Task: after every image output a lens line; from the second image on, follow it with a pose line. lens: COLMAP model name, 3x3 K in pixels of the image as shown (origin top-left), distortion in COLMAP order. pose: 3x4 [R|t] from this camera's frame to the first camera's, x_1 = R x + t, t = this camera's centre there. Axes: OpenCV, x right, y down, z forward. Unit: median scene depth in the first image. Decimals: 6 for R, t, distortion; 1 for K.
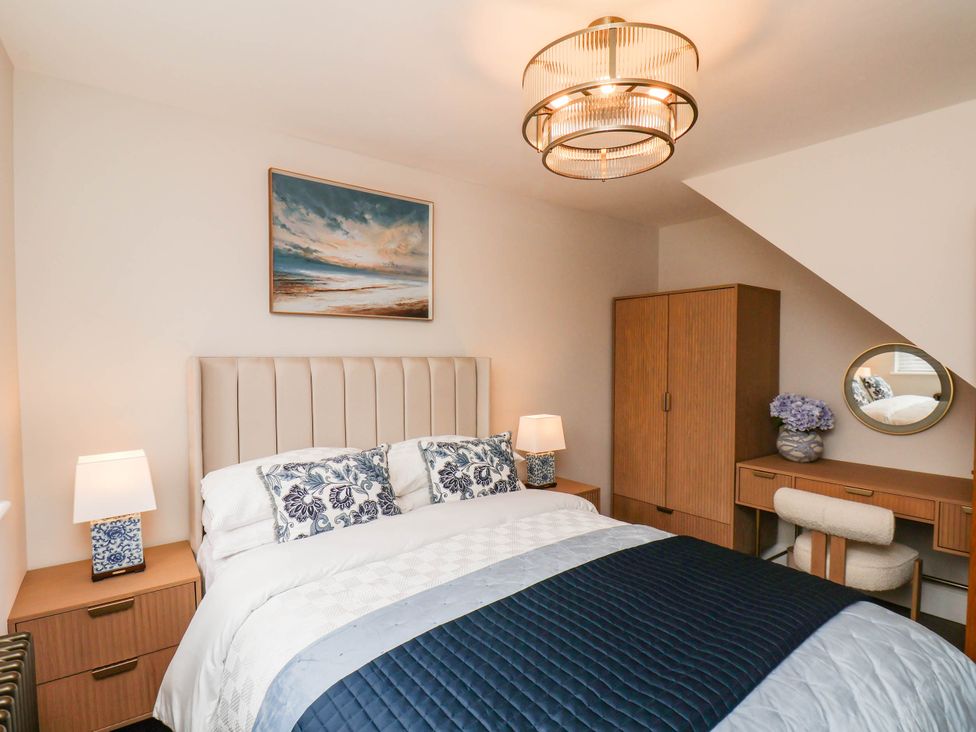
lens RADIAL K [[509.7, 0, 490.8], [0, 509.7, 369.4], [0, 0, 1]] dist [0.003523, -0.013430]
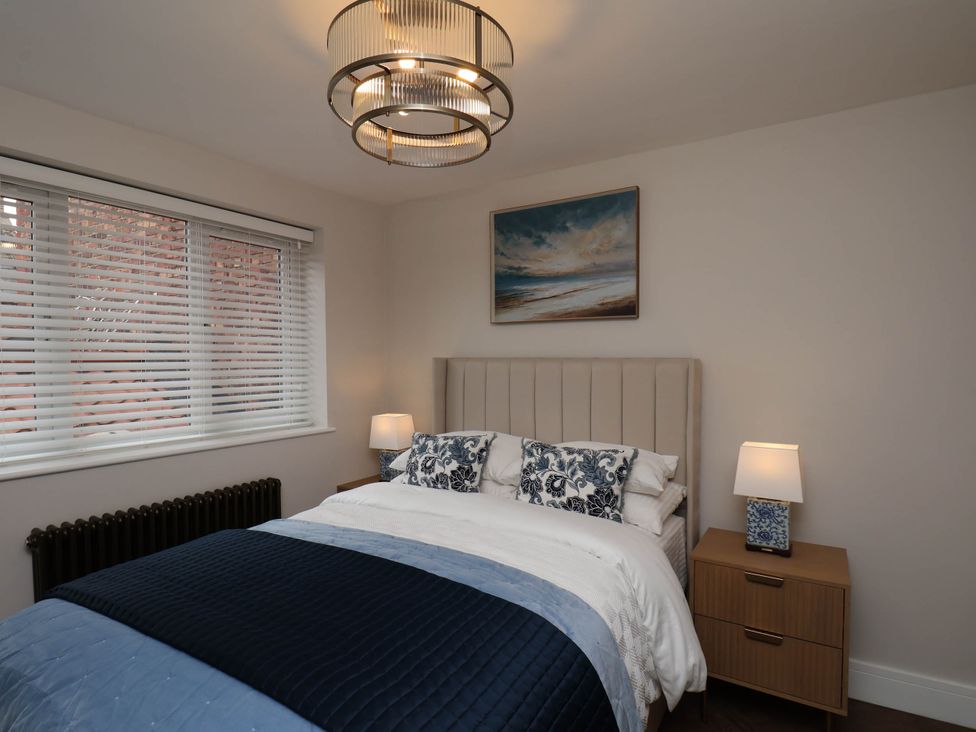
lens RADIAL K [[509.7, 0, 492.2], [0, 509.7, 369.4], [0, 0, 1]] dist [0.003523, -0.013430]
pose [[0.352948, 0.026314, -0.935273, 0.677254], [-0.018848, 0.999602, 0.021011, -0.018471], [0.935453, 0.010212, 0.353303, 0.466100]]
